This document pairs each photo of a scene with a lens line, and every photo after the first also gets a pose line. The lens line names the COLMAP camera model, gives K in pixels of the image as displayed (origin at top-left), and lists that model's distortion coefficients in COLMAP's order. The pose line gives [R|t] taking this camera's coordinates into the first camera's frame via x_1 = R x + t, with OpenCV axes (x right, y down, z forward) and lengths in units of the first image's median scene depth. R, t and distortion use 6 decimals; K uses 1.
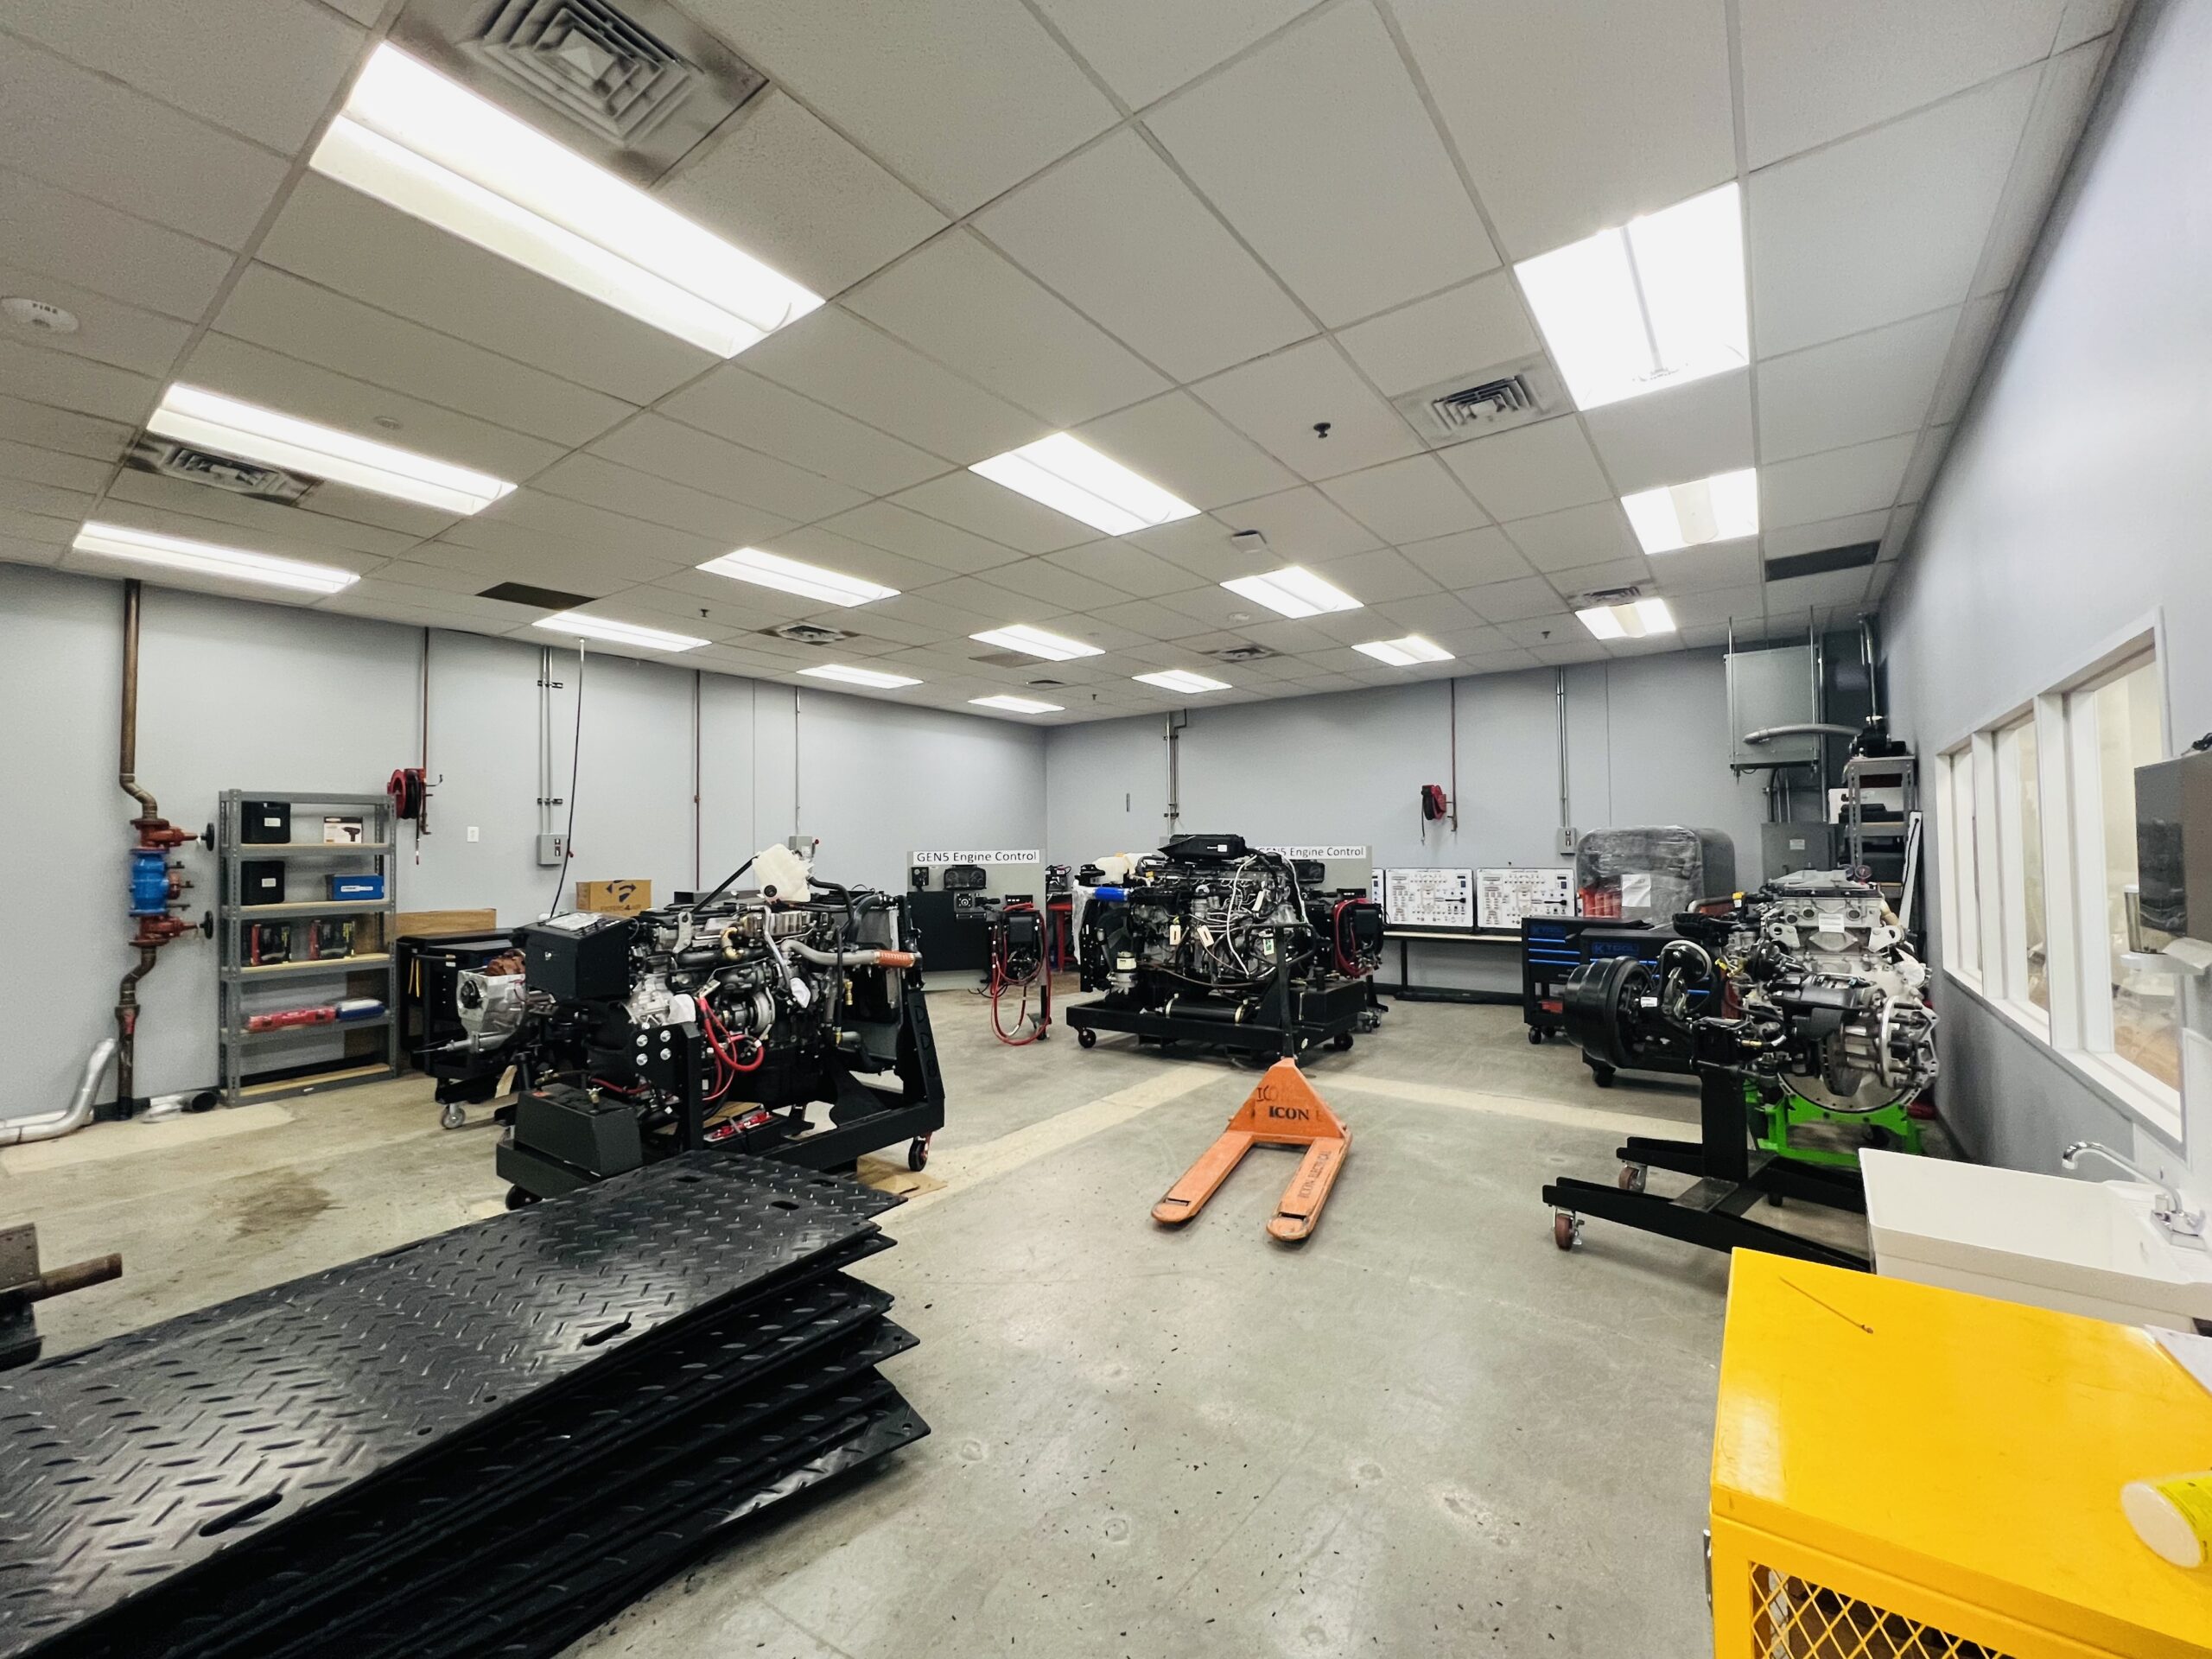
lens RADIAL K [[897.7, 0, 1113.5], [0, 897.7, 831.3], [0, 0, 1]] dist [0.001463, 0.000032]
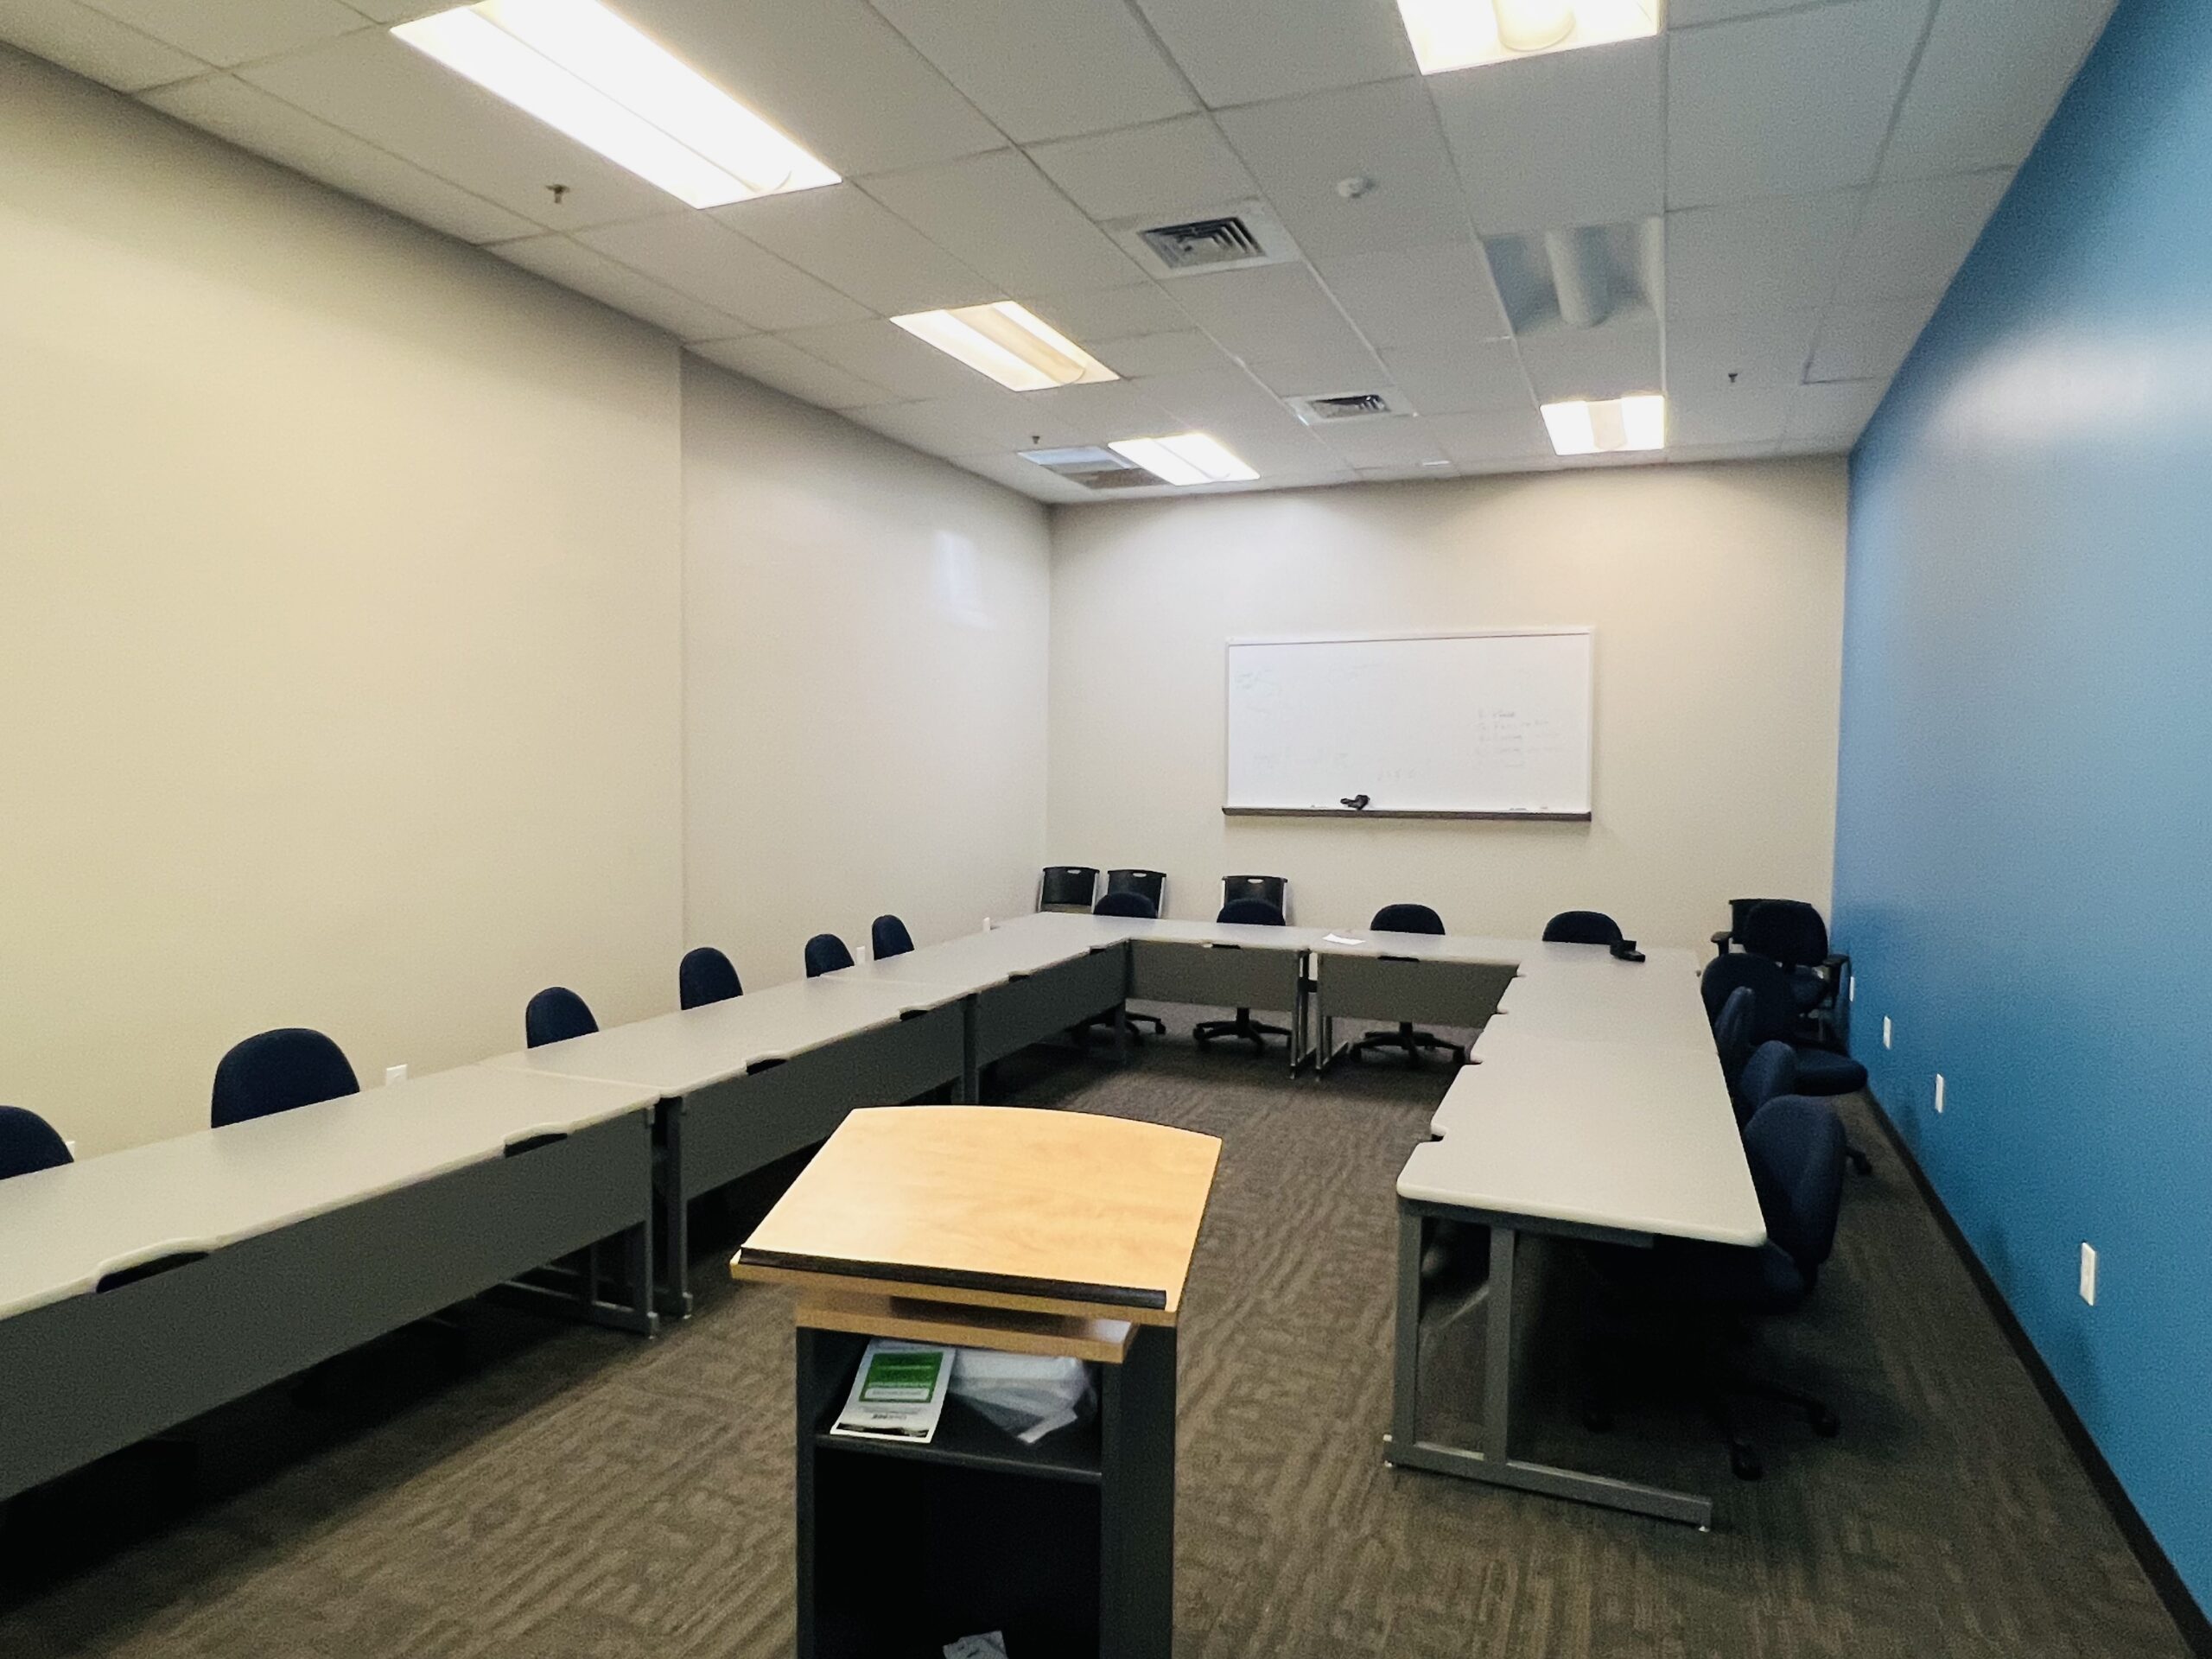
lens RADIAL K [[1300.8, 0, 1106.8], [0, 1300.8, 833.2], [0, 0, 1]] dist [0.000758, 0.000220]
pose [[0.970950, 0.009679, 0.239086, -0.616188], [-0.029361, 0.996450, 0.078898, -0.014028], [-0.237473, -0.083626, 0.967788, -0.803929]]
